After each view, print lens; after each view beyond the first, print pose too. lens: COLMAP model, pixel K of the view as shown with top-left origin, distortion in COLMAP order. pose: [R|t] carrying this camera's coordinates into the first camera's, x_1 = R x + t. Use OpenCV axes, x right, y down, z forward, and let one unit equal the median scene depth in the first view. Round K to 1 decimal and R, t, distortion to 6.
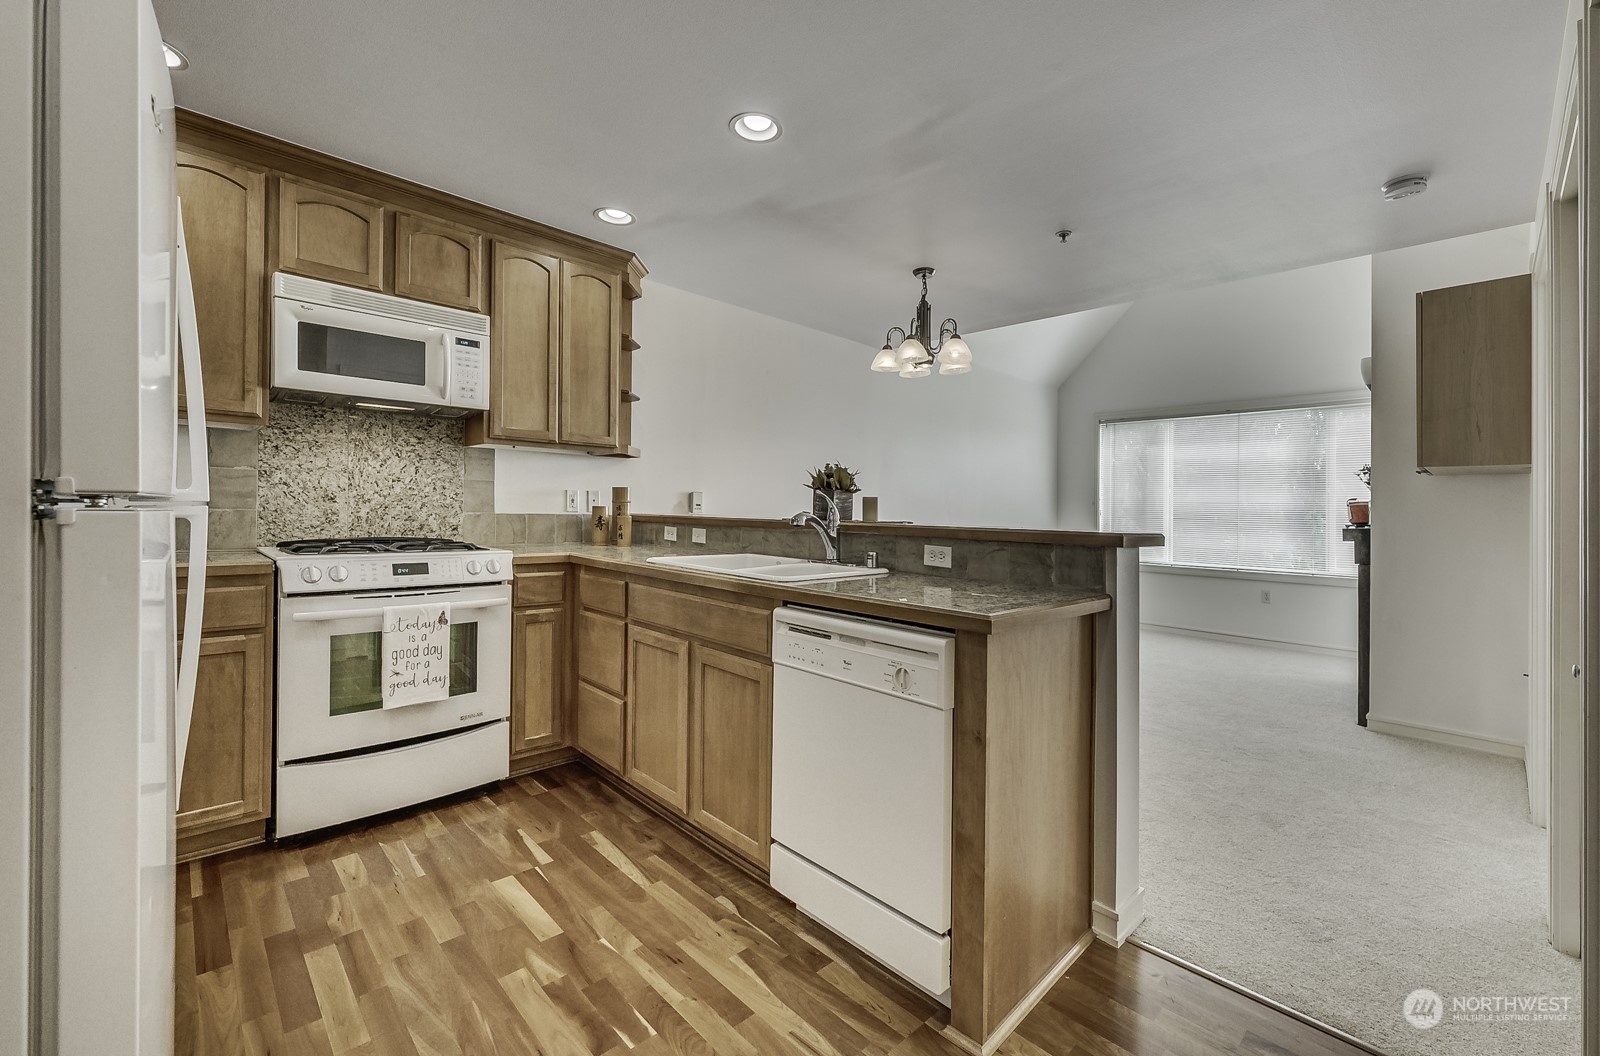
lens RADIAL K [[730.9, 0, 801.6], [0, 730.9, 501.0], [0, 0, 1]] dist [0.001483, 0.000037]
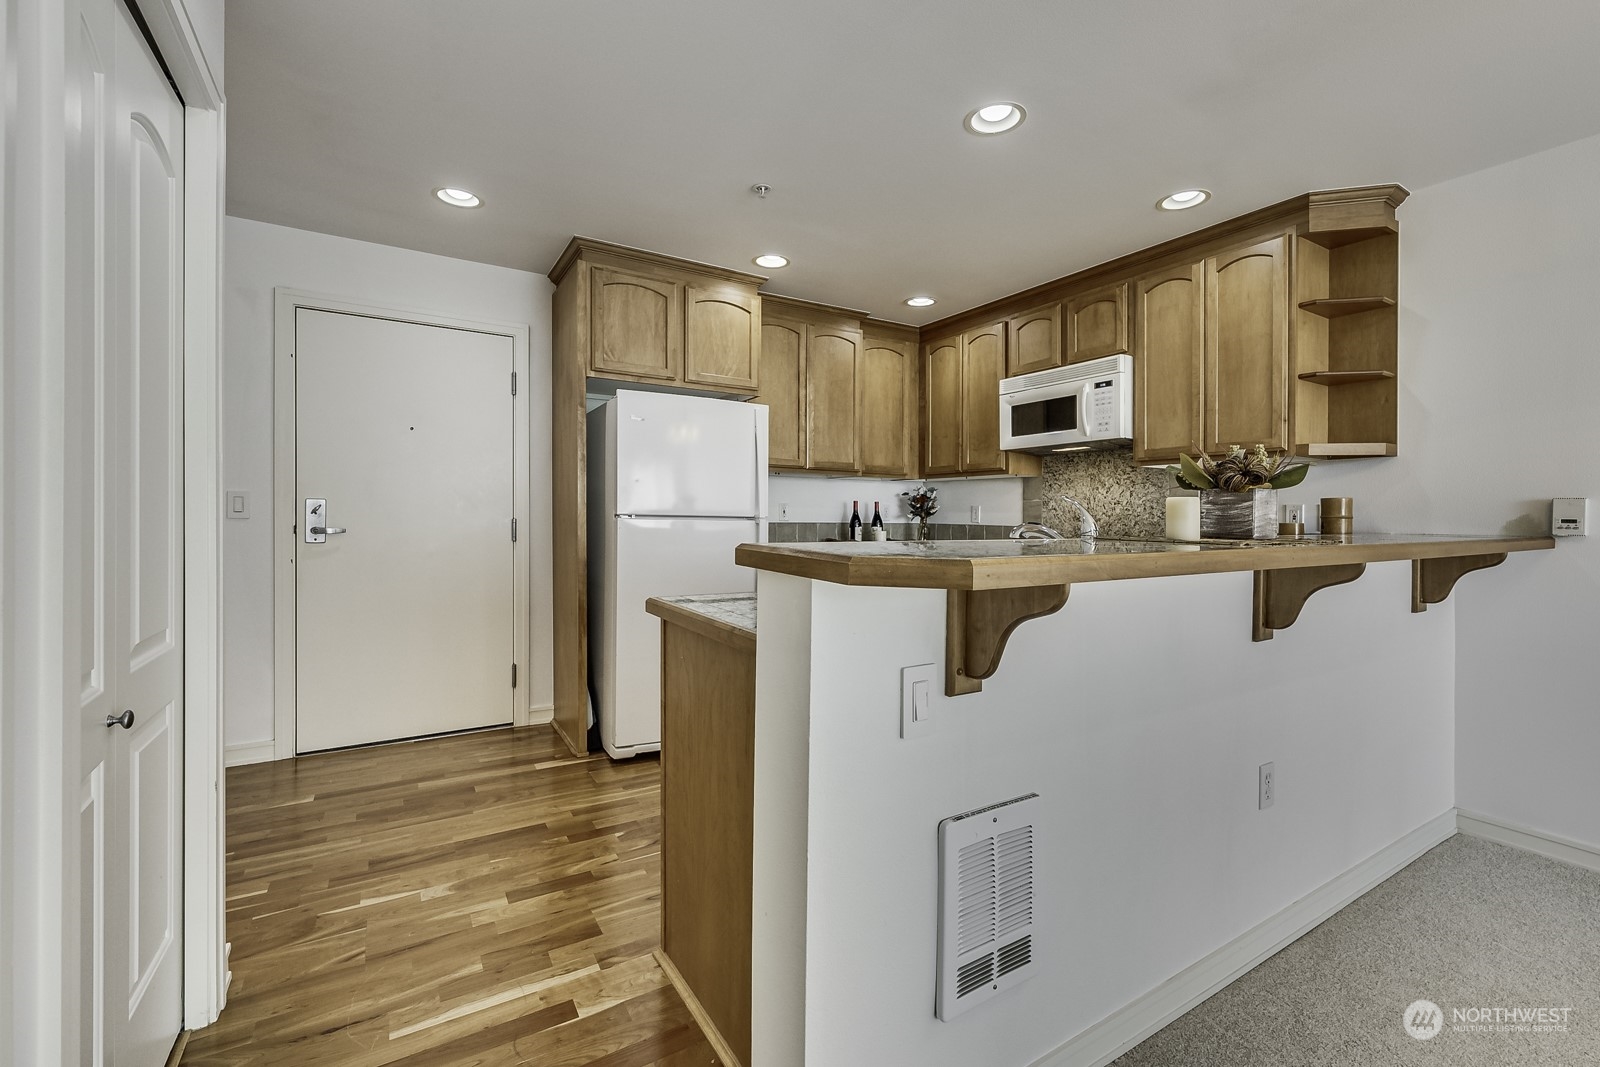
lens RADIAL K [[613.8, 0, 807.9], [0, 613.8, 523.1], [0, 0, 1]] dist [-0.000037, -0.000086]
pose [[-0.221735, -0.010590, -0.975049, 0.626927], [-0.003994, 0.999942, -0.009953, 0.019522], [0.975099, 0.001687, -0.221765, 0.775212]]
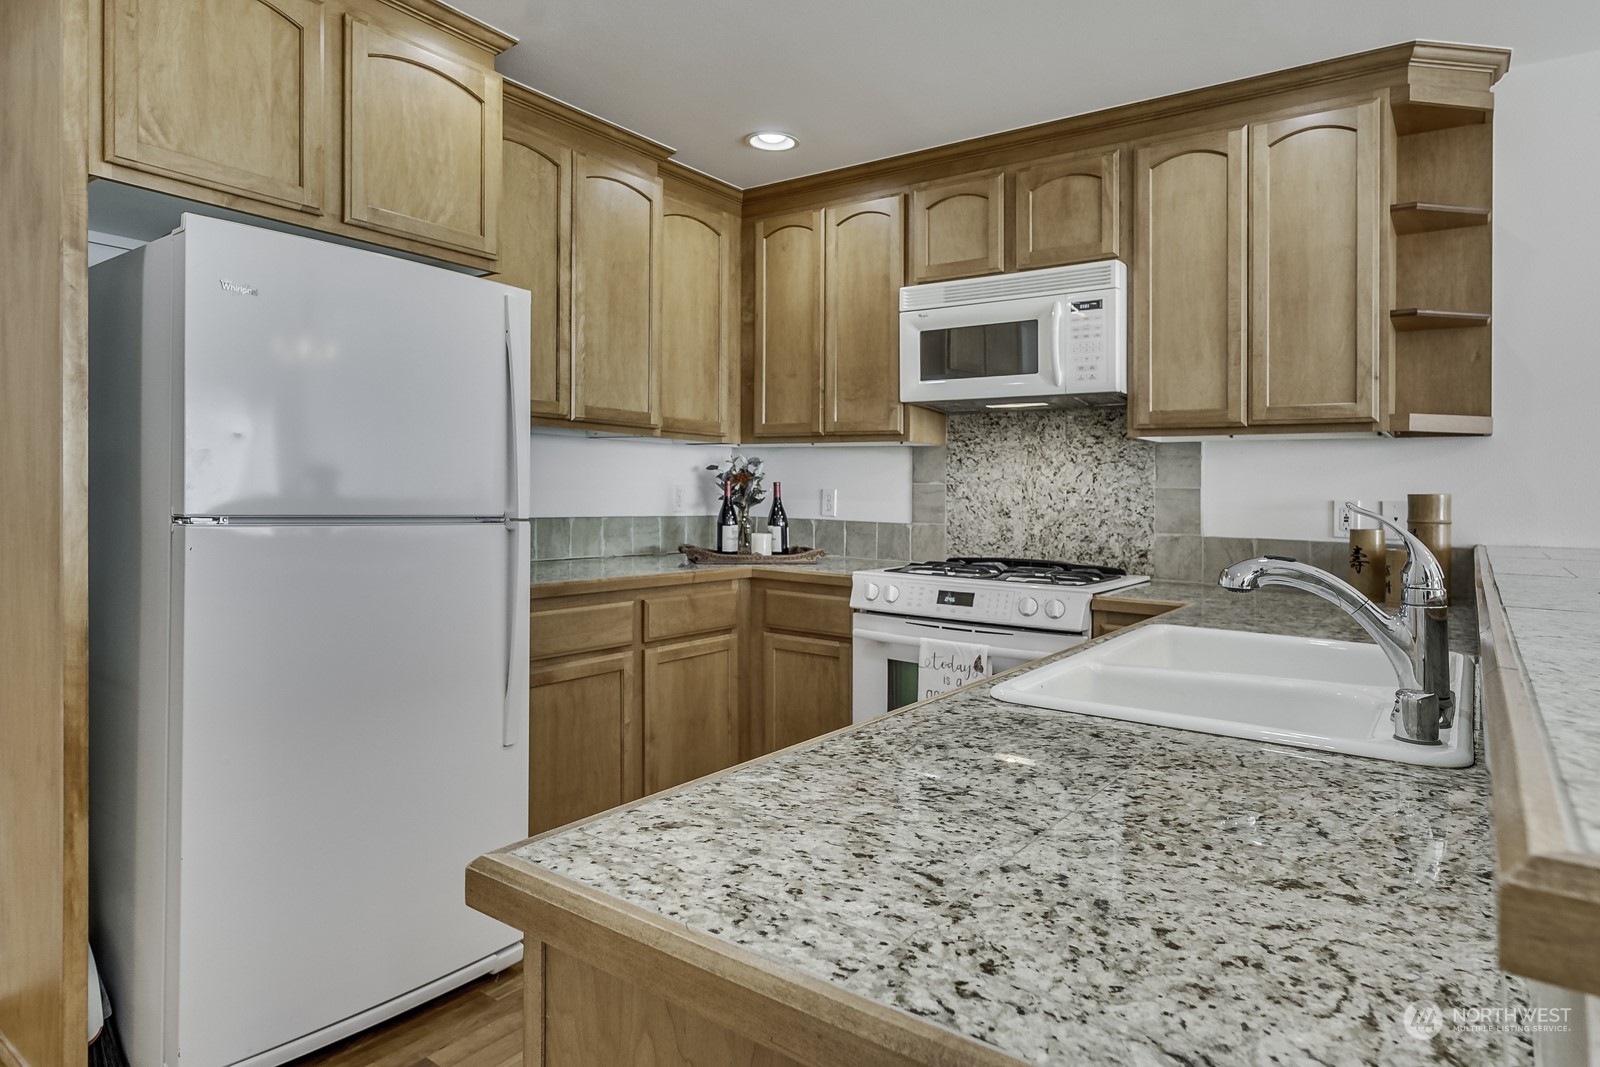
lens RADIAL K [[860.3, 0, 768.4], [0, 860.3, 499.5], [0, 0, 1]] dist [0.000389, 0.000429]
pose [[0.153060, -0.009461, -0.988172, 0.366345], [-0.003875, 0.999941, -0.010174, -0.008787], [0.988209, 0.005386, 0.153014, 0.561755]]
